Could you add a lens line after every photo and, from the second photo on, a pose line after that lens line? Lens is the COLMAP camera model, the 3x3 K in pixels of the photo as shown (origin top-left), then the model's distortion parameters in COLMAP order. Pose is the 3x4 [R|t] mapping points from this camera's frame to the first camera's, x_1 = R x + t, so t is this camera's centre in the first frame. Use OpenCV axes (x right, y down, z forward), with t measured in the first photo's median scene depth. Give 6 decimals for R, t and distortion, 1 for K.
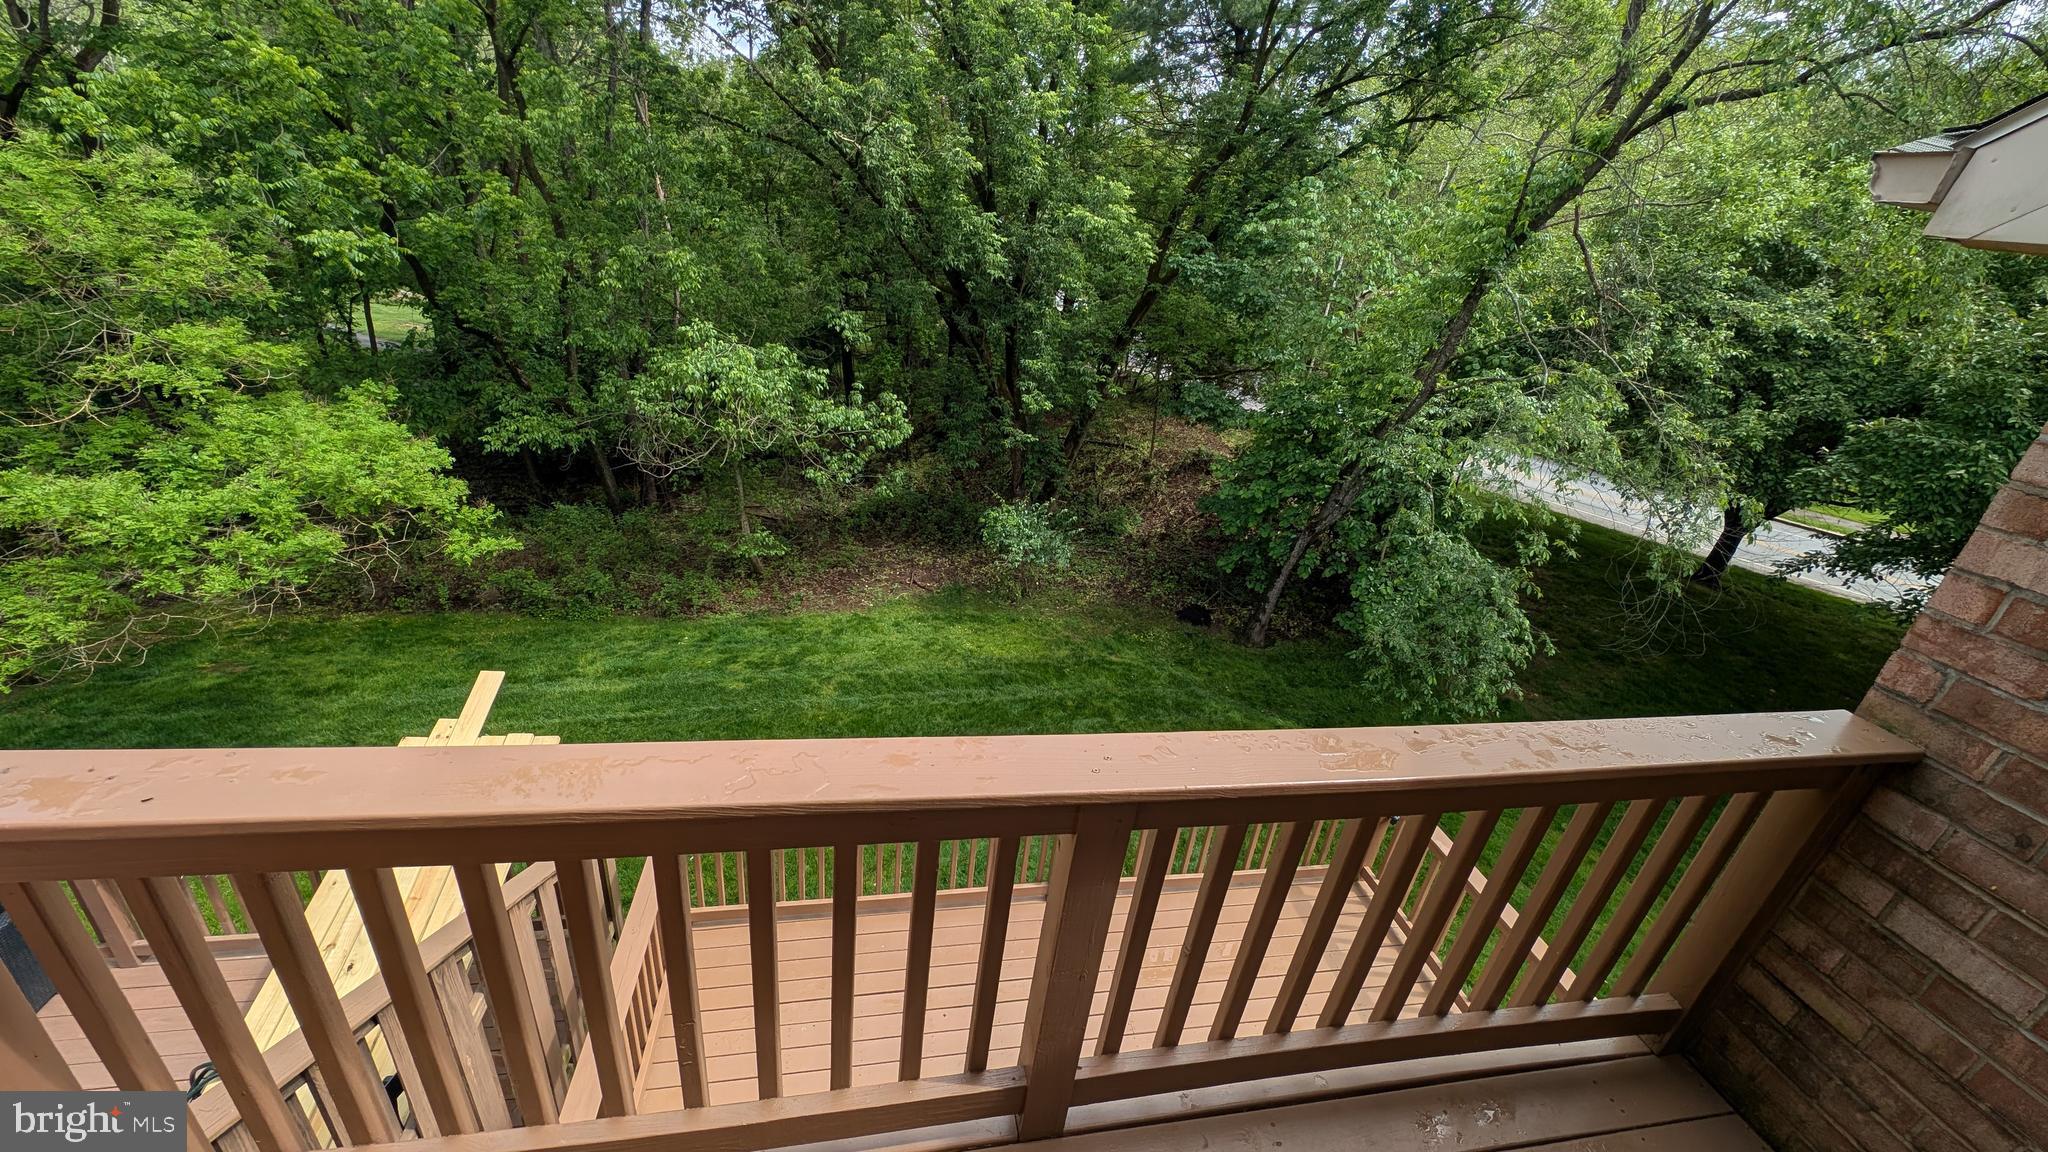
lens RADIAL K [[764.9, 0, 1027.8], [0, 764.9, 582.8], [0, 0, 1]] dist [0.008969, -0.002824]
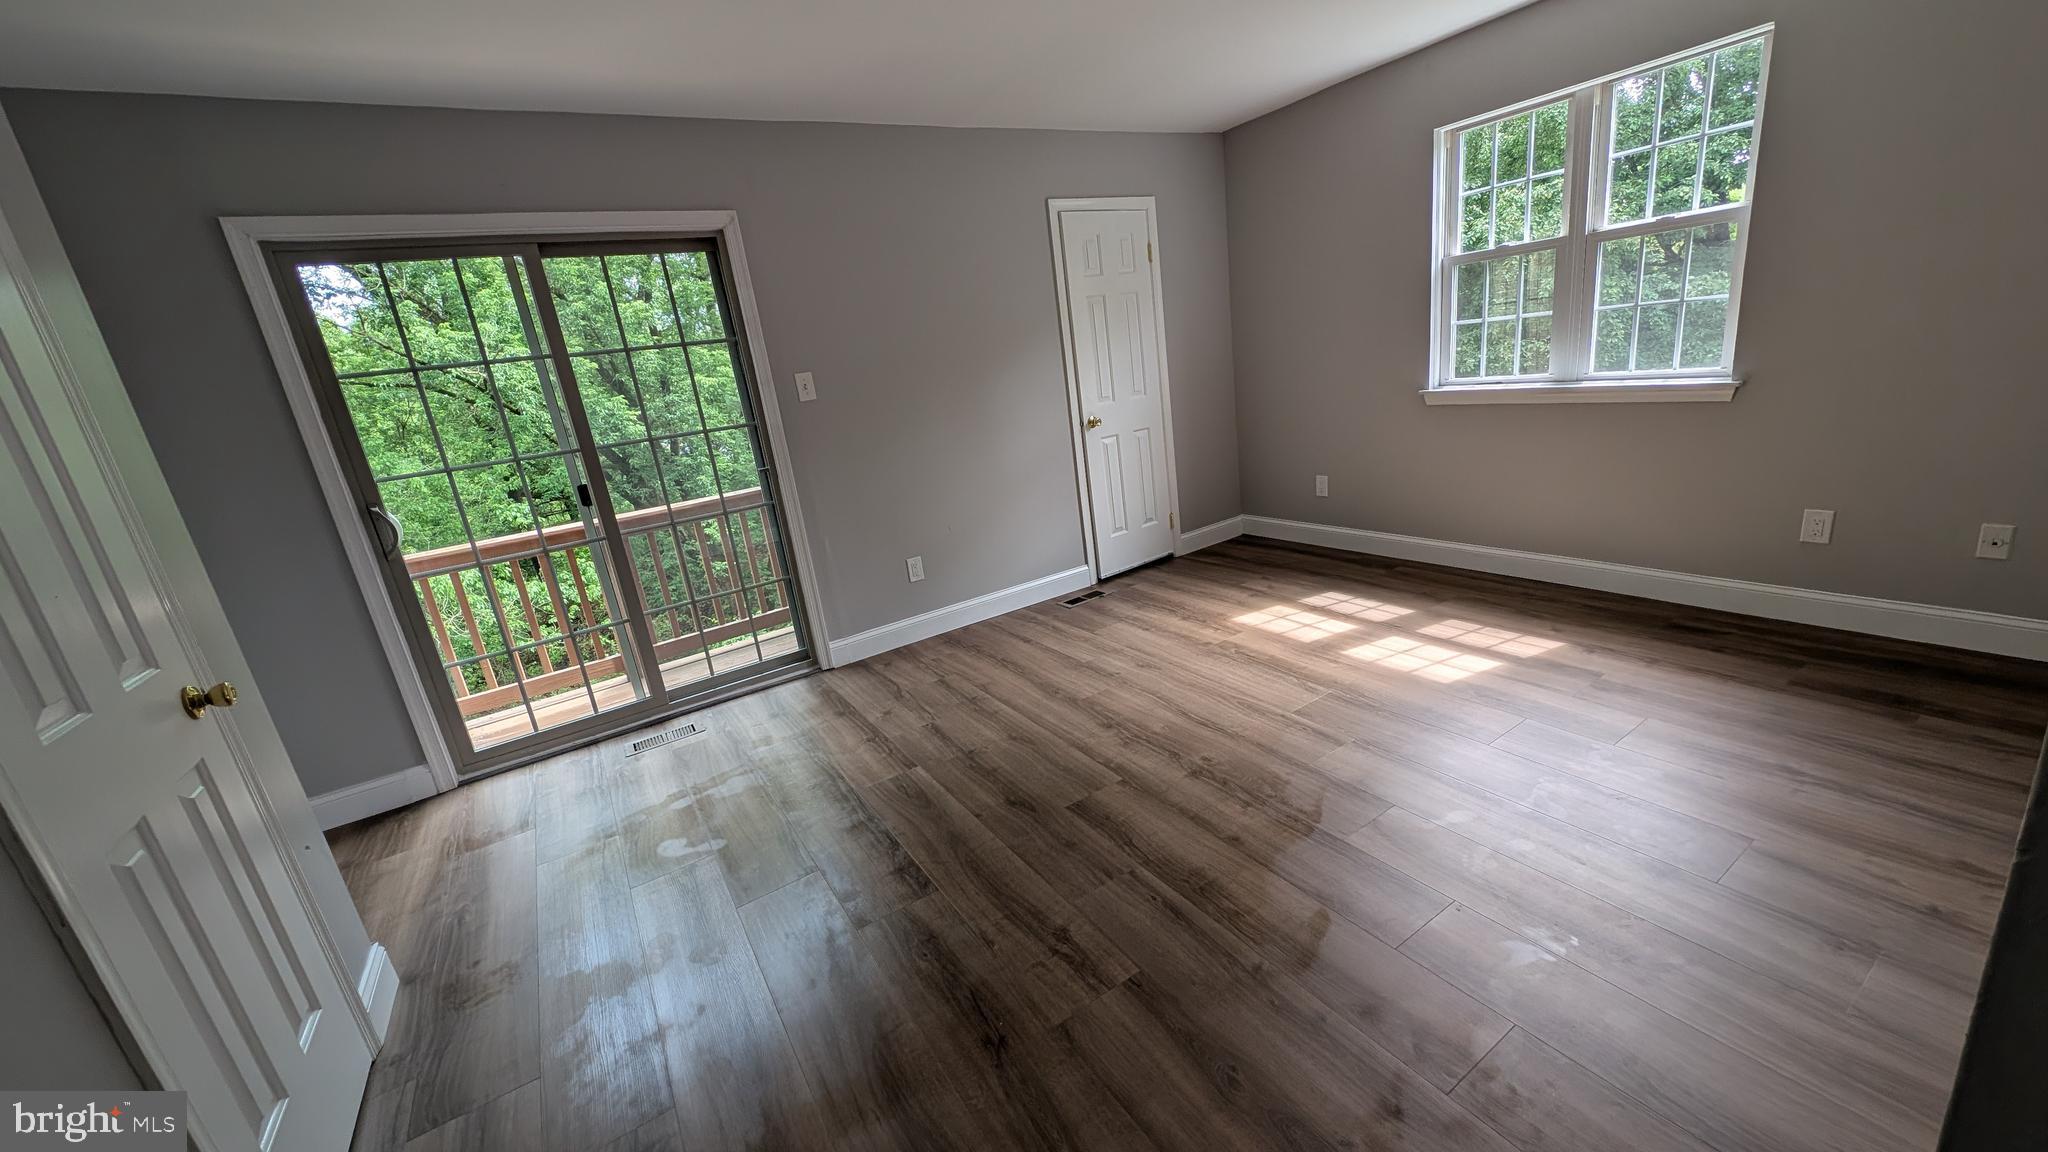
lens RADIAL K [[764.9, 0, 1025.2], [0, 764.9, 576.4], [0, 0, 1]] dist [0.008969, -0.002824]
pose [[0.898384, -0.321344, 0.299408, 0.070148], [0.365797, 0.924742, -0.105095, 0.144483], [-0.243103, 0.203938, 0.948320, -0.255997]]
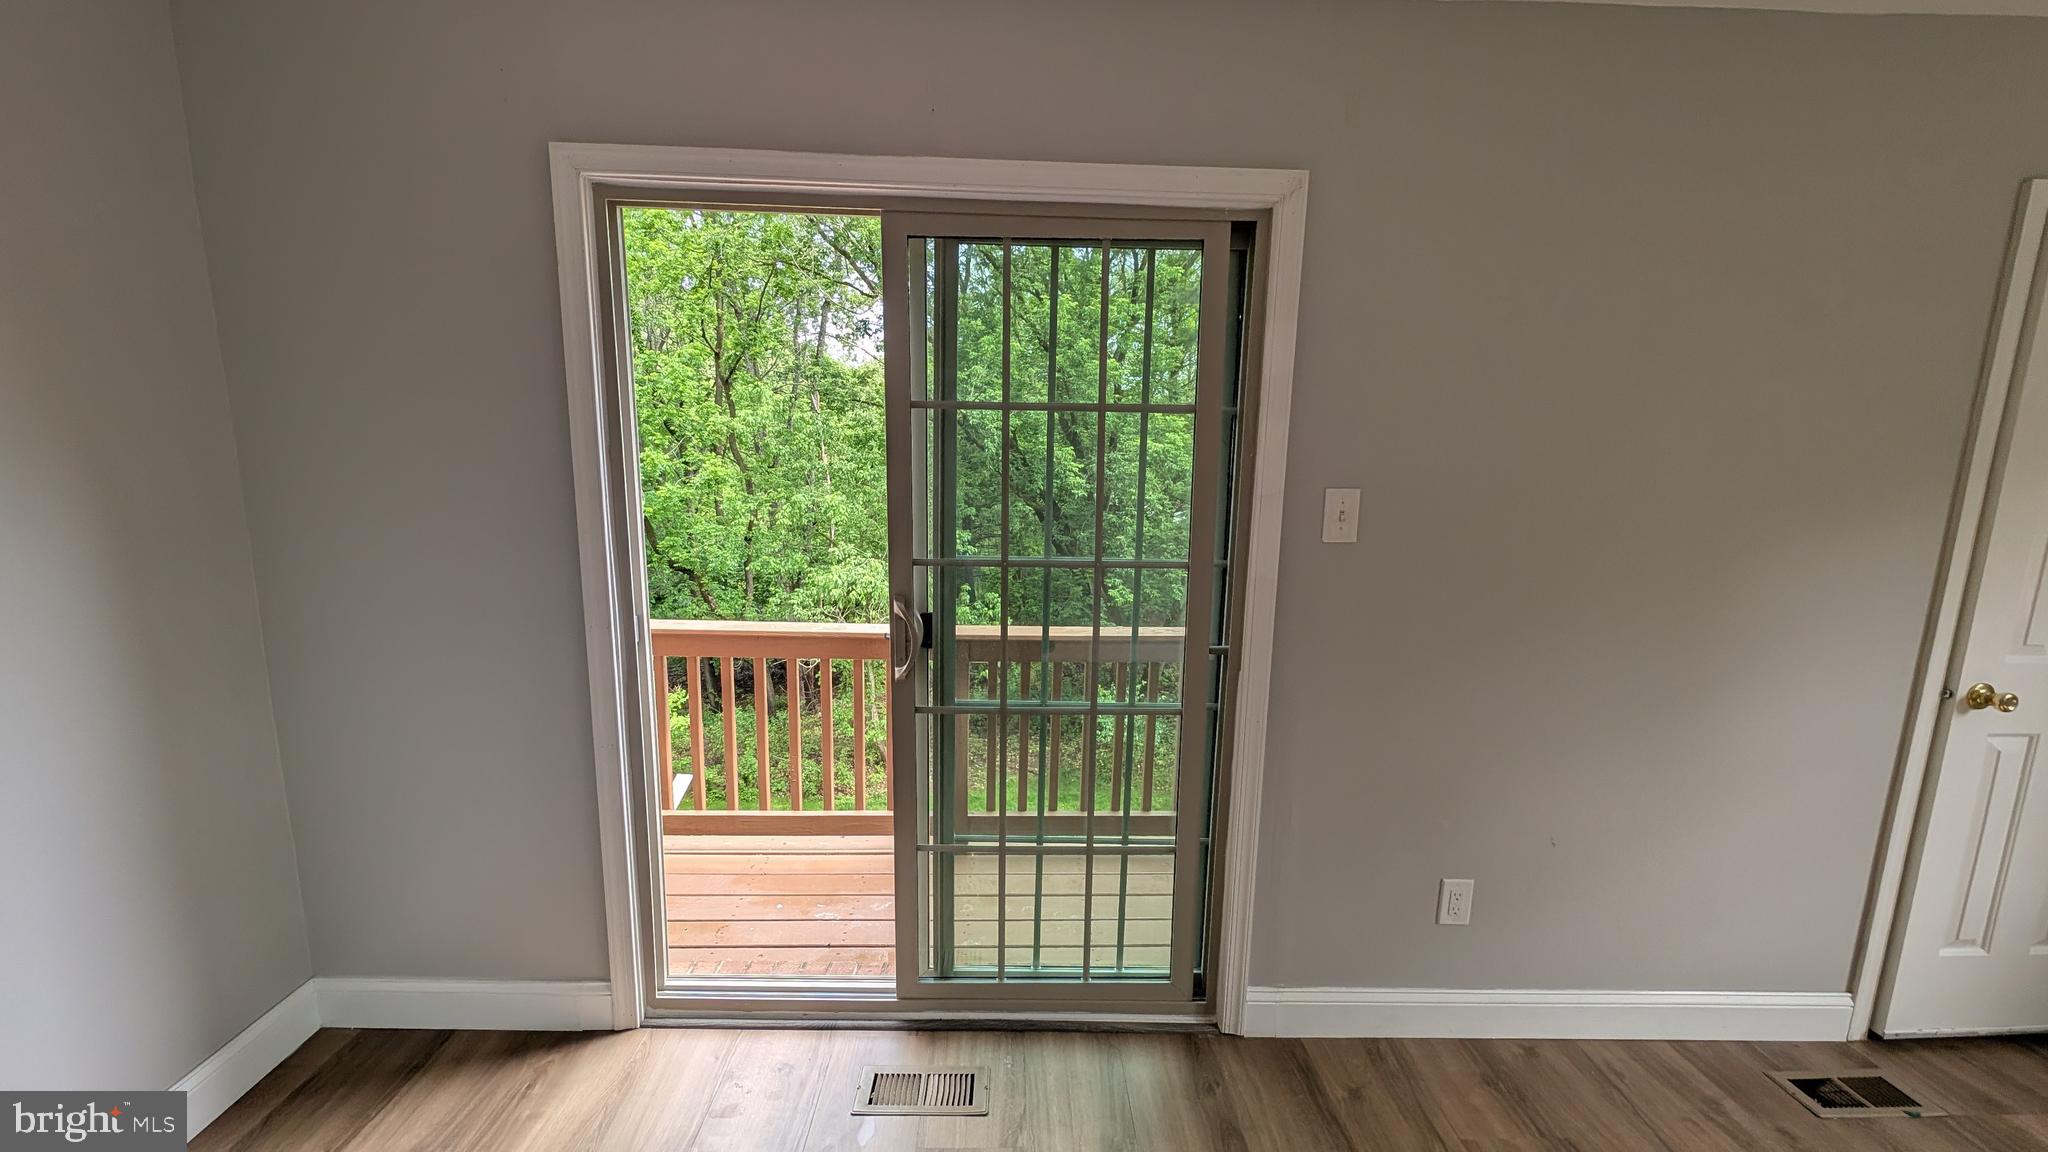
lens RADIAL K [[764.9, 0, 1027.8], [0, 764.9, 581.2], [0, 0, 1]] dist [0.008969, -0.002824]
pose [[0.984834, -0.061753, -0.162140, 0.068813], [0.013865, 0.959538, -0.281237, 0.072942], [0.172946, 0.274723, 0.945842, -0.127750]]
